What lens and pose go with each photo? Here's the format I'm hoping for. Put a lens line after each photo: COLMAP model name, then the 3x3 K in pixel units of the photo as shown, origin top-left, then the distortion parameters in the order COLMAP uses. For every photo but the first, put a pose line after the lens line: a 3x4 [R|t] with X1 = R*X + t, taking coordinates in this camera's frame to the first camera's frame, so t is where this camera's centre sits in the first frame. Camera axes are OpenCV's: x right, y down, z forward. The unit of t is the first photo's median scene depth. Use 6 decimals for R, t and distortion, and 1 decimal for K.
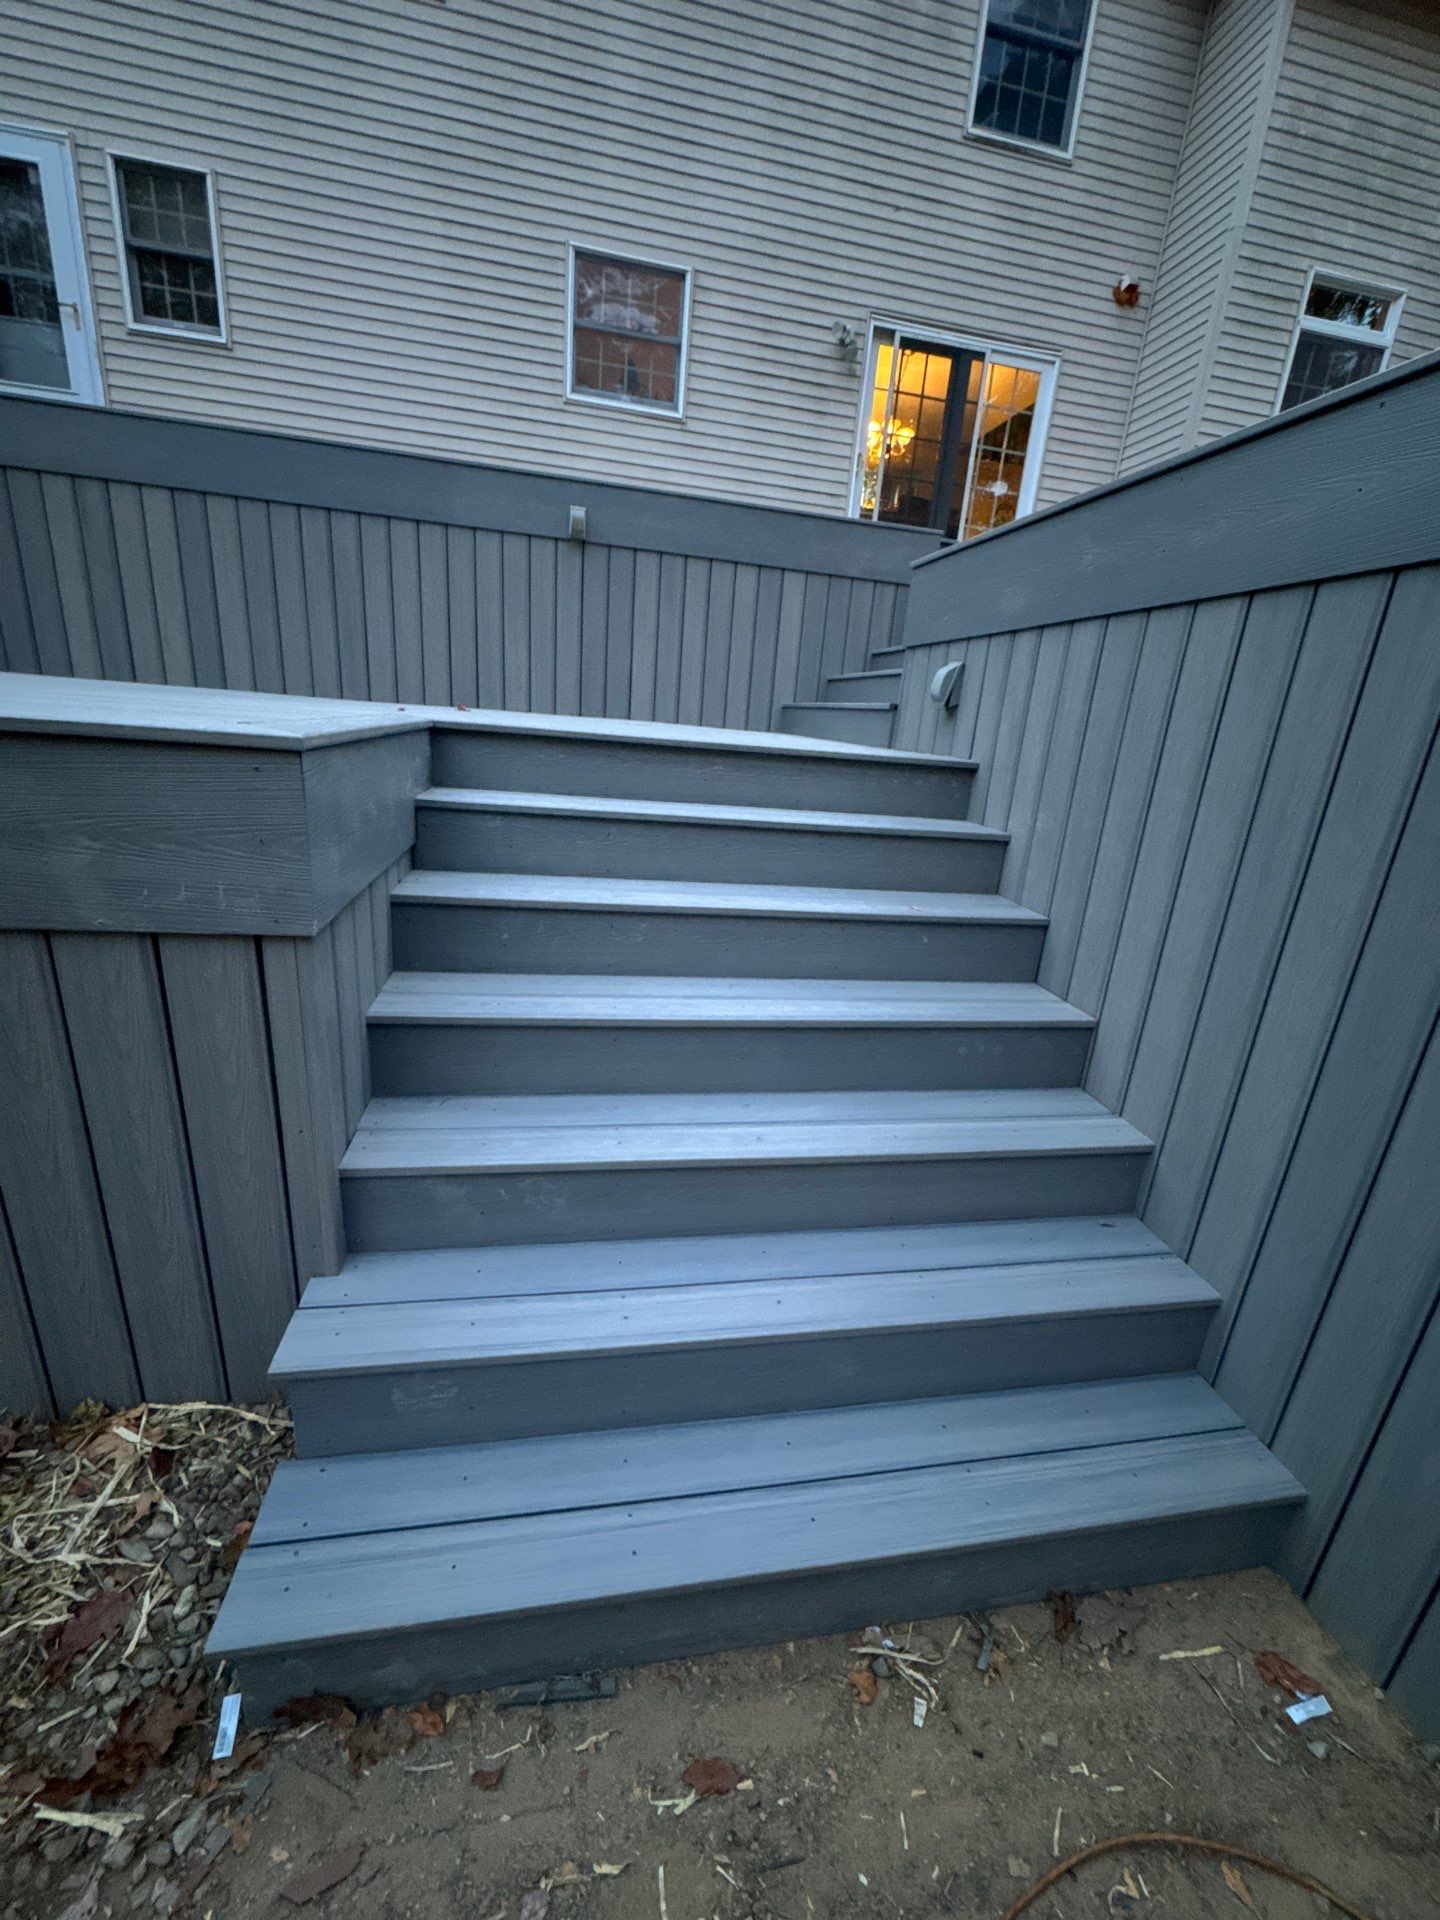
lens RADIAL K [[777.2, 0, 720.0], [0, 777.2, 960.0], [0, 0, 1]] dist [-0.003388, -0.000505]
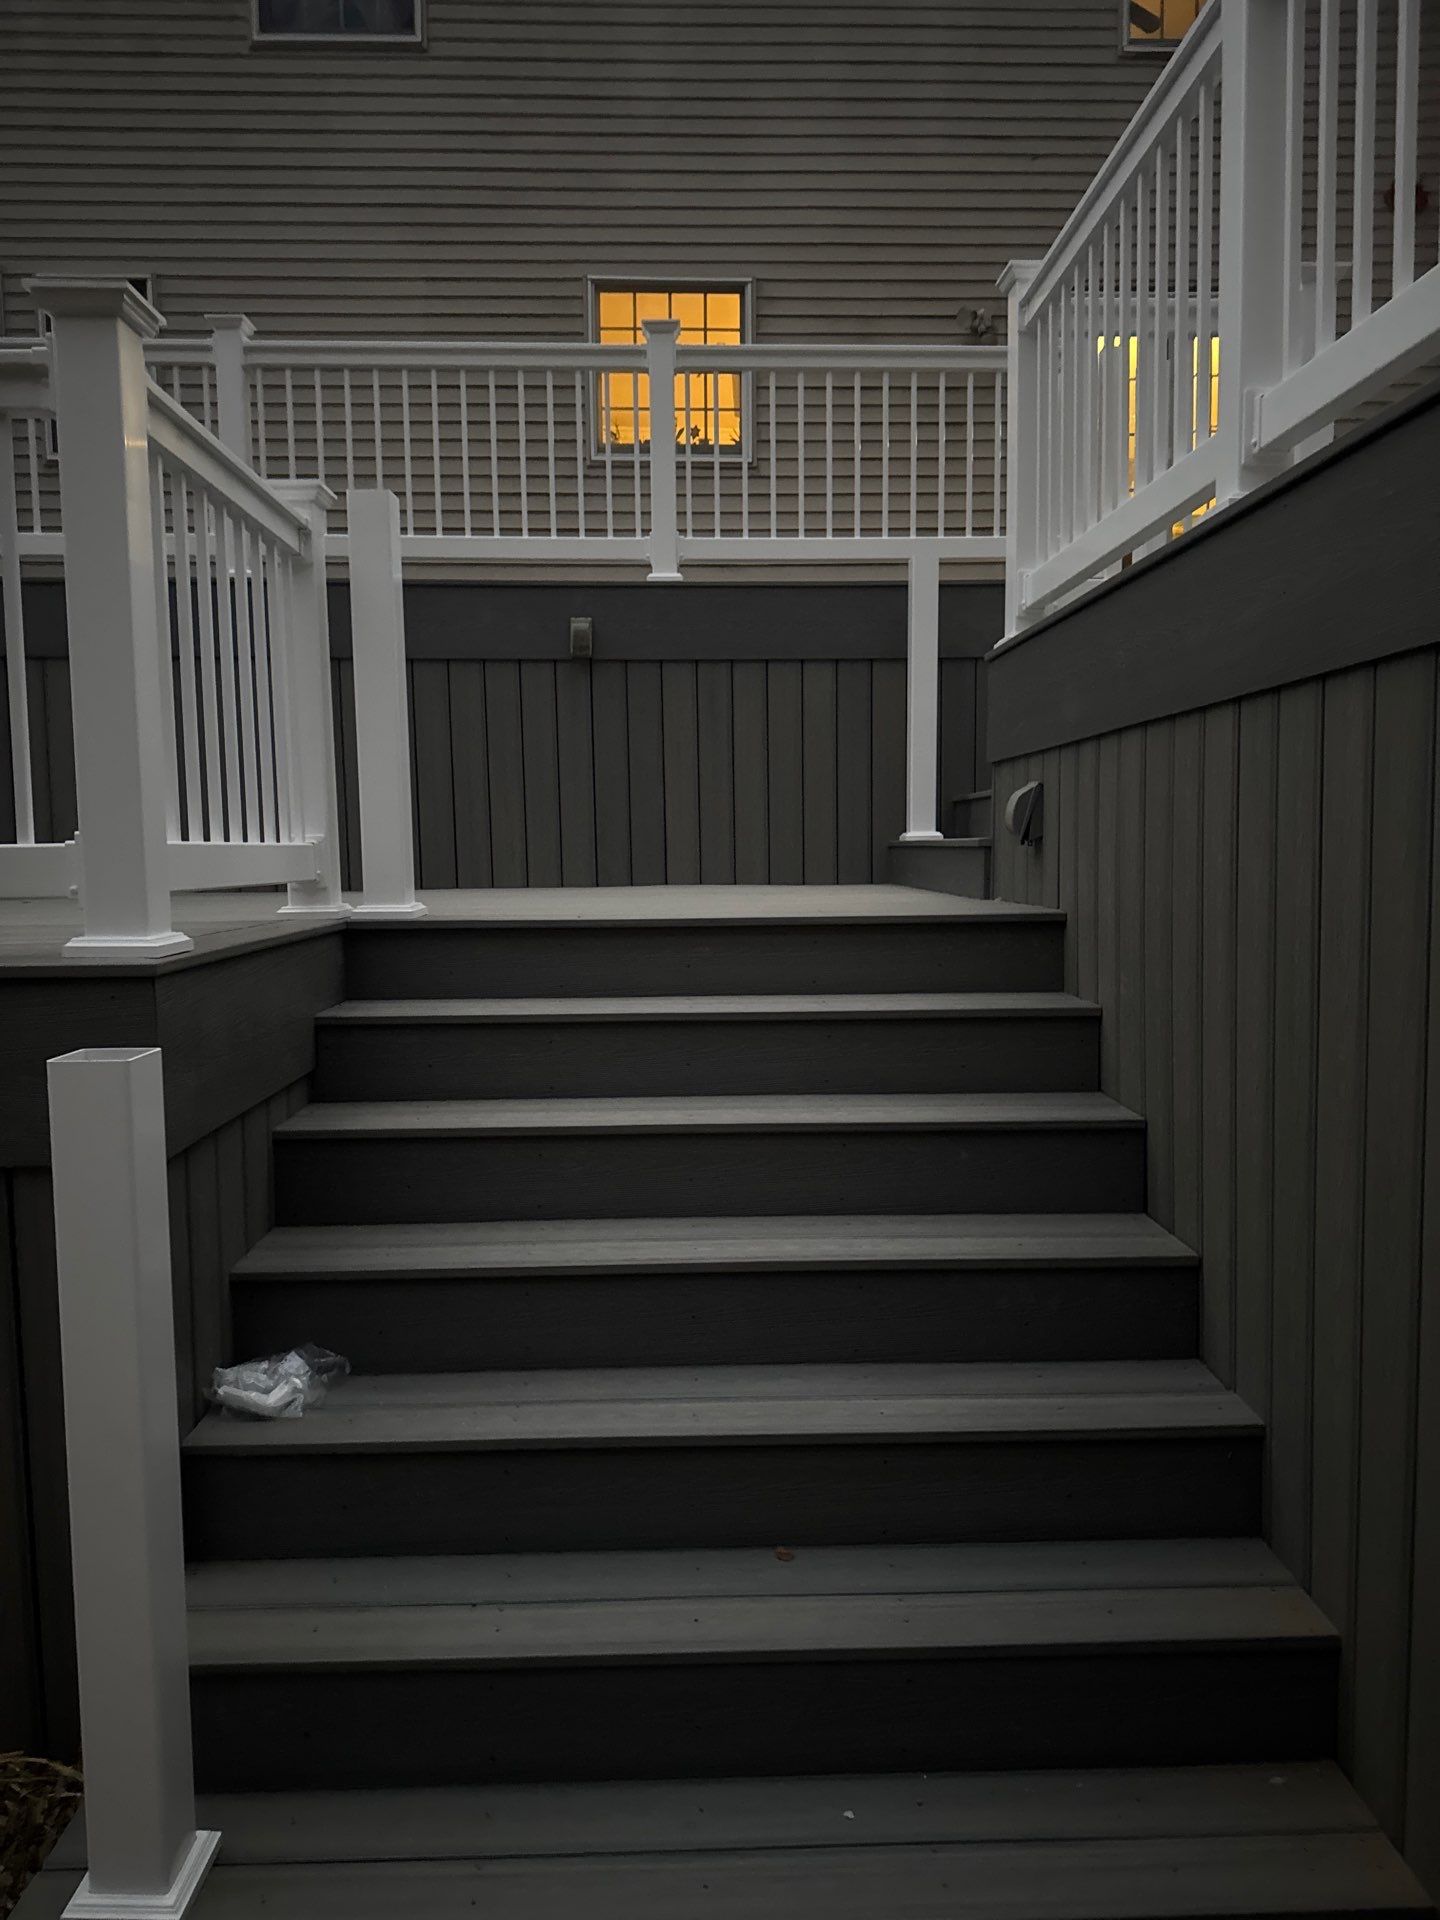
lens RADIAL K [[1380.9, 0, 702.9], [0, 1380.9, 927.4], [0, 0, 1]] dist [0.125761, -0.171831]
pose [[0.981695, -0.083229, -0.171314, 0.218808], [0.038001, 0.966974, -0.252026, 0.072455], [0.186632, 0.240903, 0.952436, -0.289258]]
